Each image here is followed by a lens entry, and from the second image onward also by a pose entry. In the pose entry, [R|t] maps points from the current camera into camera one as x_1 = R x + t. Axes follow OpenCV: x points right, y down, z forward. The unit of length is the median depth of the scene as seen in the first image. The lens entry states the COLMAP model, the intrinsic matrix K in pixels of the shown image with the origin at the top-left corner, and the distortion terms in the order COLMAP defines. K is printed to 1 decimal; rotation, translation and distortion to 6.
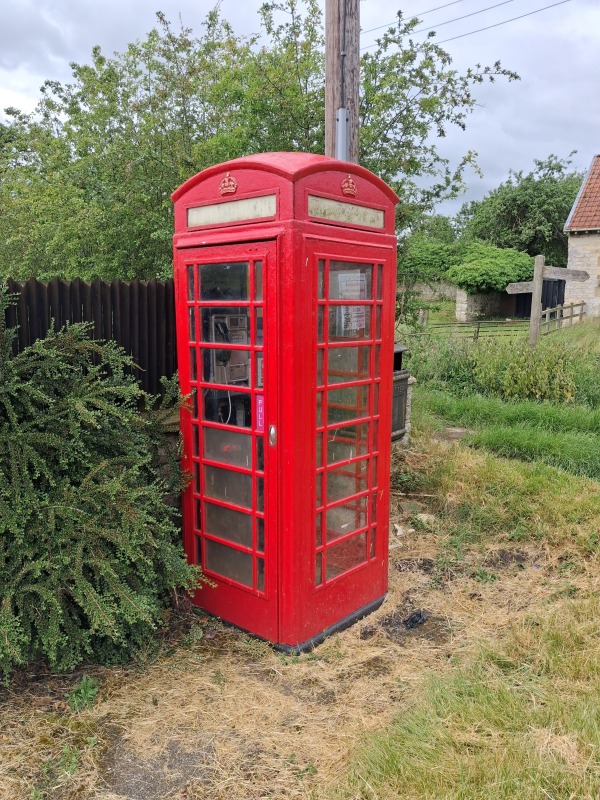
lens RADIAL K [[632.2, 0, 300.0], [0, 632.2, 400.0], [0, 0, 1]] dist [0.001696, 0.004217]
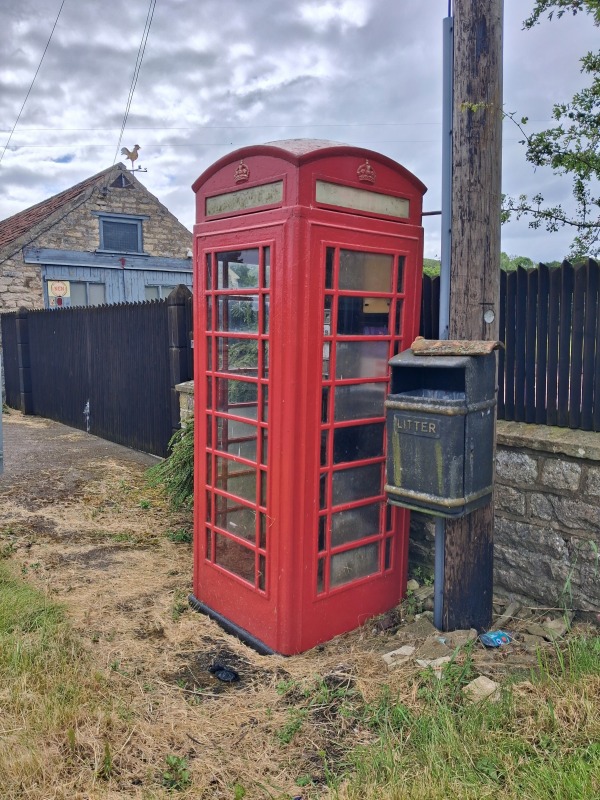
lens RADIAL K [[632.2, 0, 300.0], [0, 632.2, 400.0], [0, 0, 1]] dist [0.001696, 0.004217]
pose [[-0.146216, 0.115955, -0.982433, 1.026700], [-0.165749, 0.976196, 0.139888, -0.144991], [0.975268, 0.183291, -0.123516, 1.238502]]
